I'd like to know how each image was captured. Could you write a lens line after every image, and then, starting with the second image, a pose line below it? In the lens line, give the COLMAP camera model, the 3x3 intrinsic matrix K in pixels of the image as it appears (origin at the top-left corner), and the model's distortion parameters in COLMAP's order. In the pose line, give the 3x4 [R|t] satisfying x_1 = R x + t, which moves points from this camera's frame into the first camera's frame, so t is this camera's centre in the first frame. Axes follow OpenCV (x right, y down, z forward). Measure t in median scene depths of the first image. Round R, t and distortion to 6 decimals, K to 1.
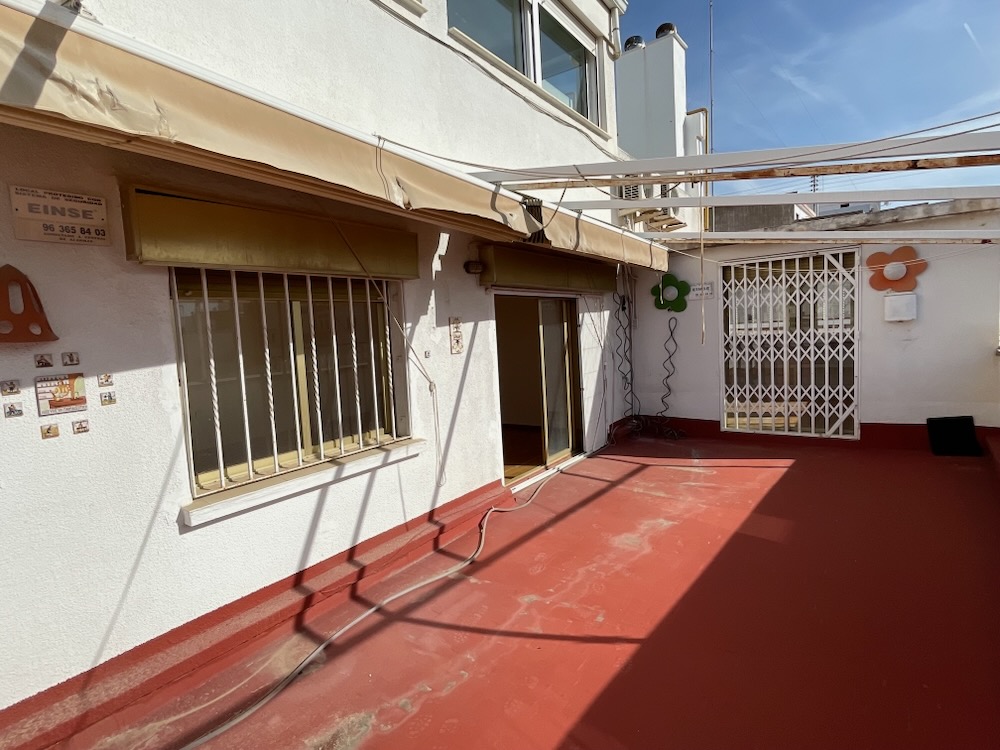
lens RADIAL K [[515.0, 0, 503.2], [0, 515.0, 374.8], [0, 0, 1]] dist [-0.006606, -0.002786]
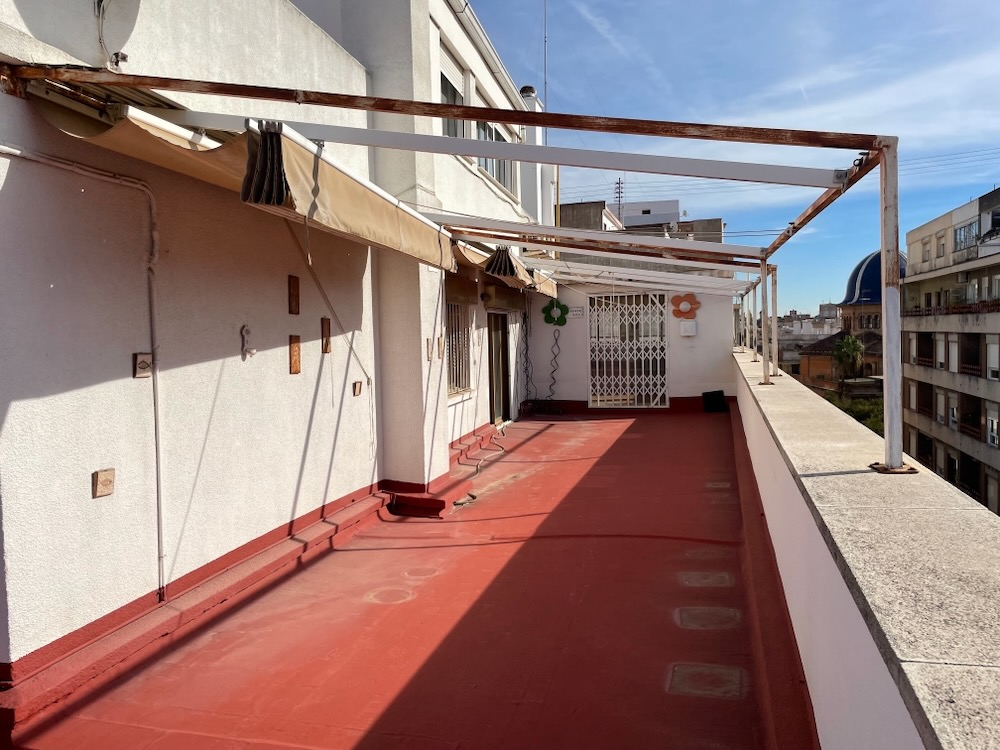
lens RADIAL K [[759.5, 0, 503.7], [0, 759.5, 366.8], [0, 0, 1]] dist [0.074712, -0.096294]
pose [[0.919625, 0.017905, 0.392390, -0.791226], [0.004251, 0.998448, -0.055523, 0.136146], [-0.392775, 0.052729, 0.918122, -1.094159]]
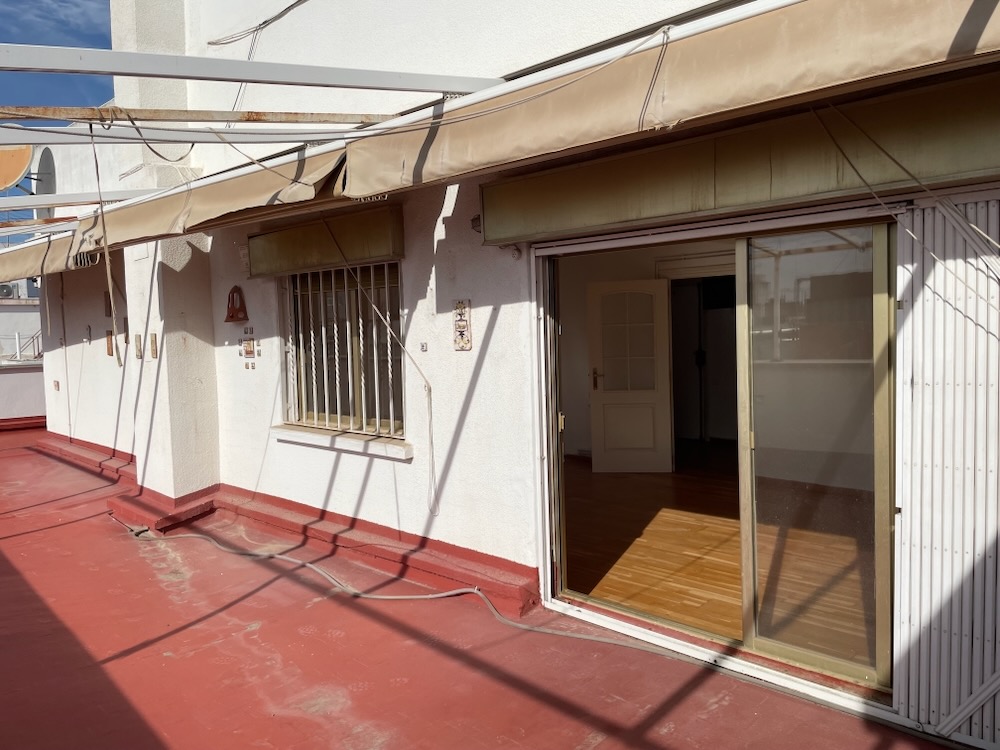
lens RADIAL K [[759.5, 0, 493.6], [0, 759.5, 372.9], [0, 0, 1]] dist [0.074712, -0.096294]
pose [[-0.161535, 0.129691, -0.978308, 0.718394], [-0.045077, 0.989323, 0.138594, -0.121398], [0.985837, 0.066487, -0.153964, 0.918586]]
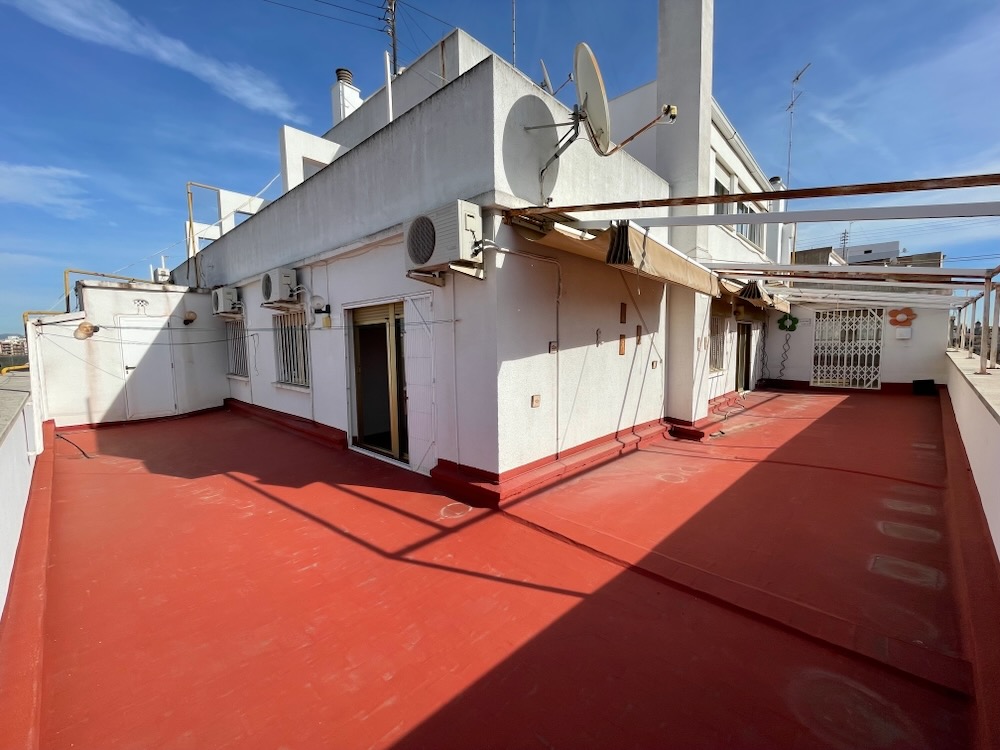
lens RADIAL K [[408.8, 0, 502.6], [0, 408.8, 375.0], [0, 0, 1]] dist [0.005007, -0.002604]
pose [[0.990717, 0.053782, -0.124846, -0.814141], [-0.053323, 0.998553, 0.007011, 0.146942], [0.125042, -0.000289, 0.992151, -1.112821]]
